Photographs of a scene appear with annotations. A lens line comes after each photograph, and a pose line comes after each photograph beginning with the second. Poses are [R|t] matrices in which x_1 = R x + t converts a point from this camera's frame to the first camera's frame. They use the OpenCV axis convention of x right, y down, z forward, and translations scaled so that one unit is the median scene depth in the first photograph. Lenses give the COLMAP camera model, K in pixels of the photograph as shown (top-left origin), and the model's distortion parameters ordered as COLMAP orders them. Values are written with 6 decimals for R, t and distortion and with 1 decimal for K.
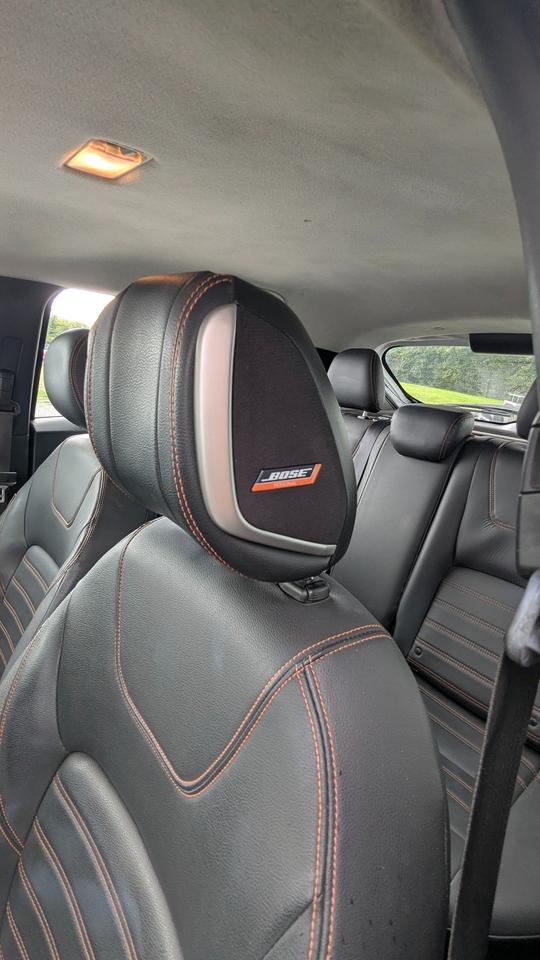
lens RADIAL K [[446.4, 0, 248.0], [0, 446.4, 477.3], [0, 0, 1]] dist [-0.005053, 0.001540]
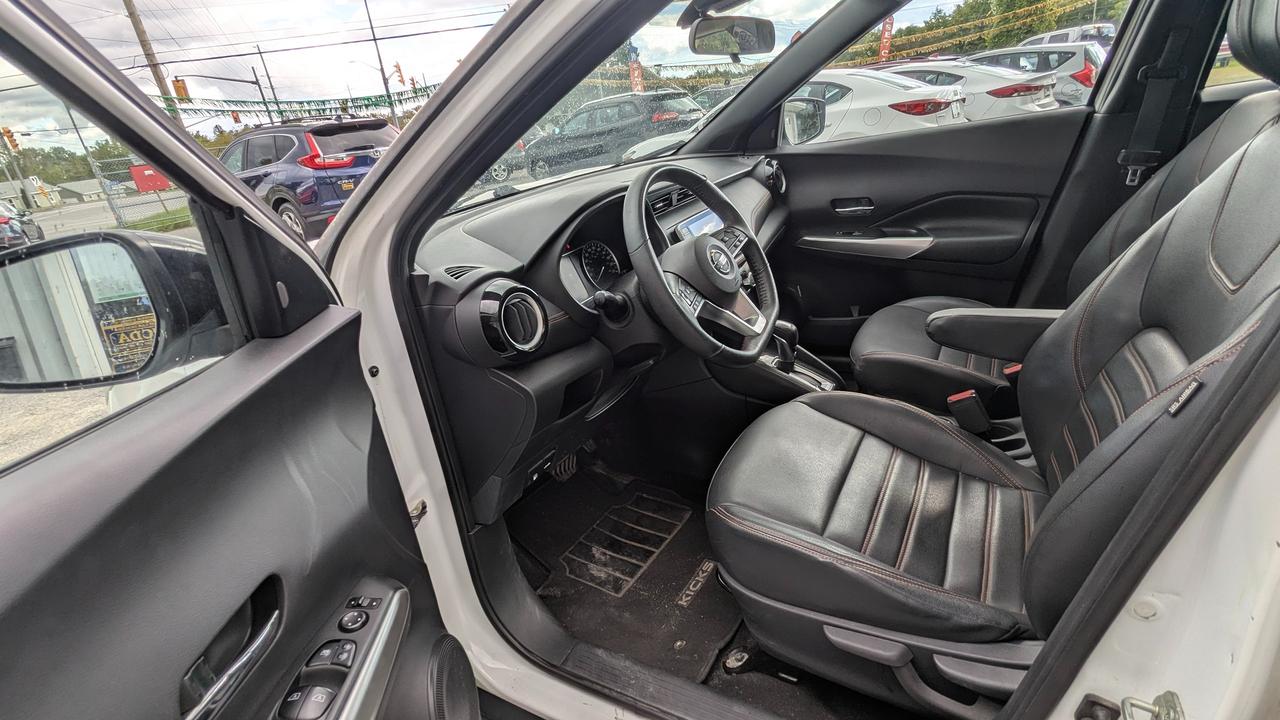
lens RADIAL K [[595.3, 0, 640.9], [0, 595.3, 361.5], [0, 0, 1]] dist [-0.005053, 0.001540]
pose [[0.364470, 0.247123, -0.897826, 0.516177], [-0.074161, 0.968785, 0.236549, 0.376099], [0.928257, -0.019631, 0.371420, -0.787574]]
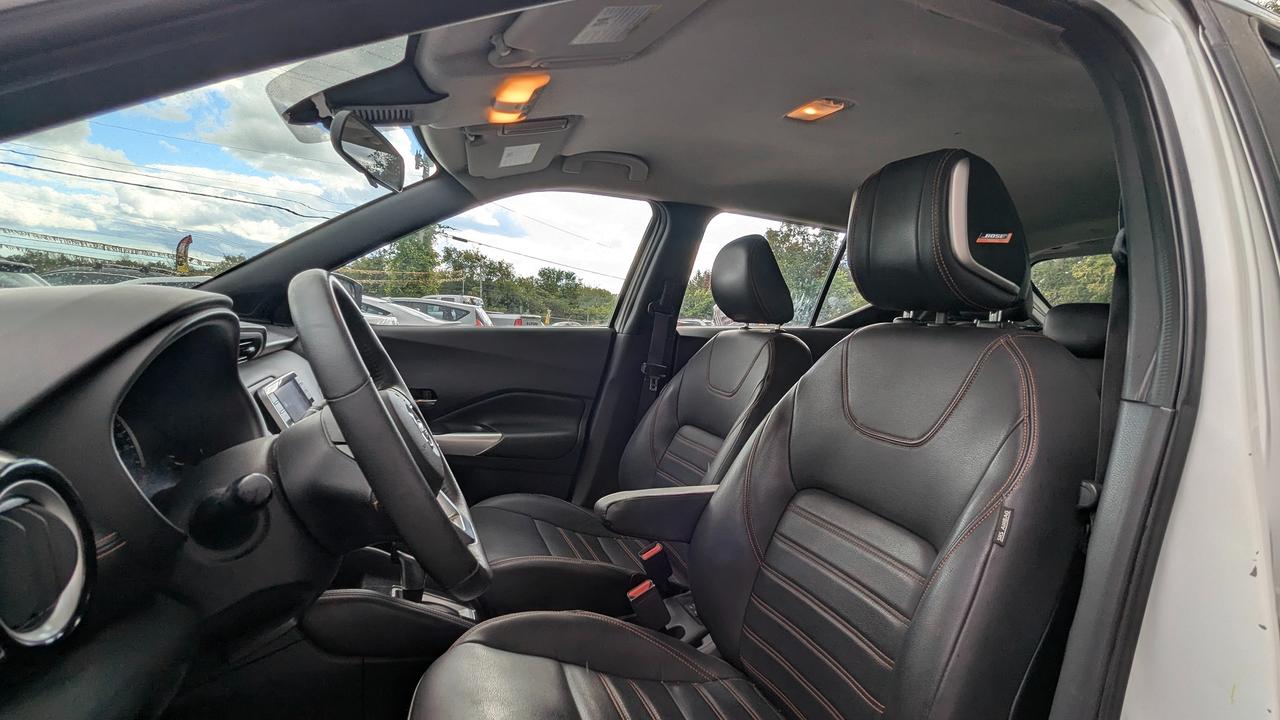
lens RADIAL K [[595.3, 0, 621.8], [0, 595.3, 368.8], [0, 0, 1]] dist [-0.005053, 0.001540]
pose [[0.951980, 0.007177, -0.306077, -0.319926], [-0.066764, 0.980532, -0.184659, 0.552654], [0.298793, 0.196227, 0.933926, -0.883603]]
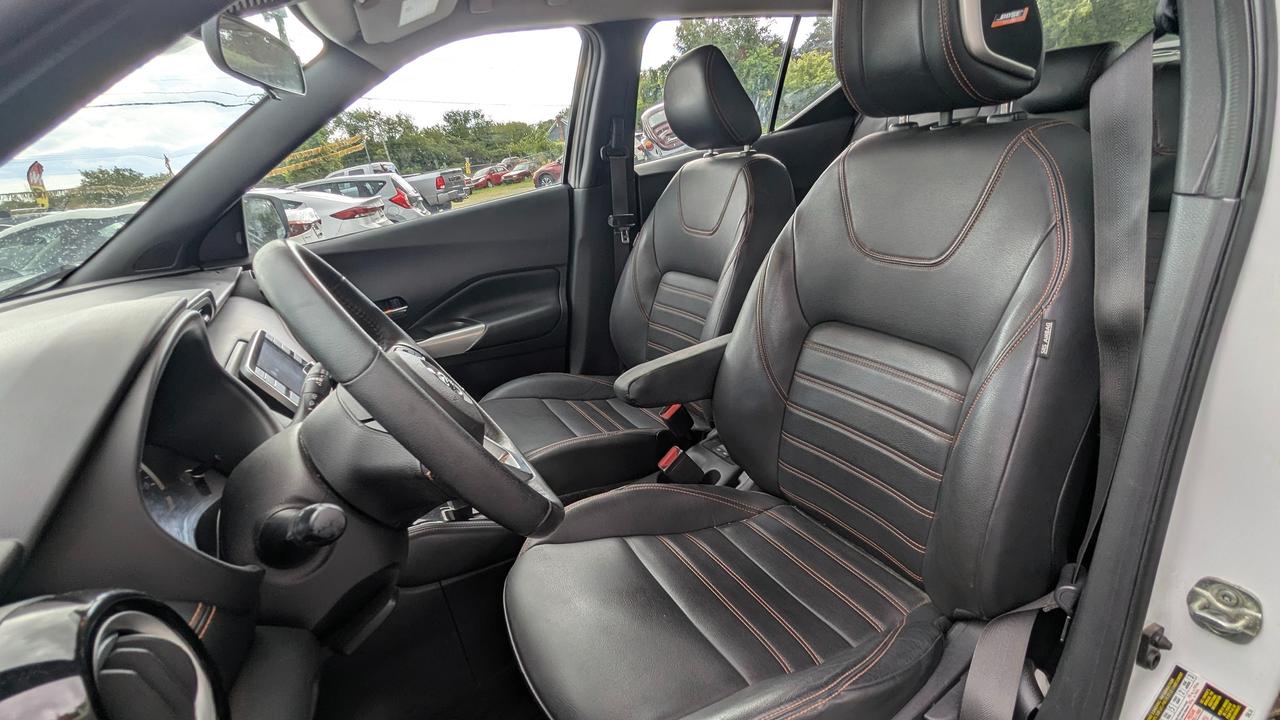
lens RADIAL K [[595.3, 0, 623.4], [0, 595.3, 366.8], [0, 0, 1]] dist [-0.005053, 0.001540]
pose [[0.957999, -0.137617, -0.251595, -0.457729], [0.165870, 0.981593, 0.094674, 0.412477], [0.233935, -0.132430, 0.963191, -0.850524]]
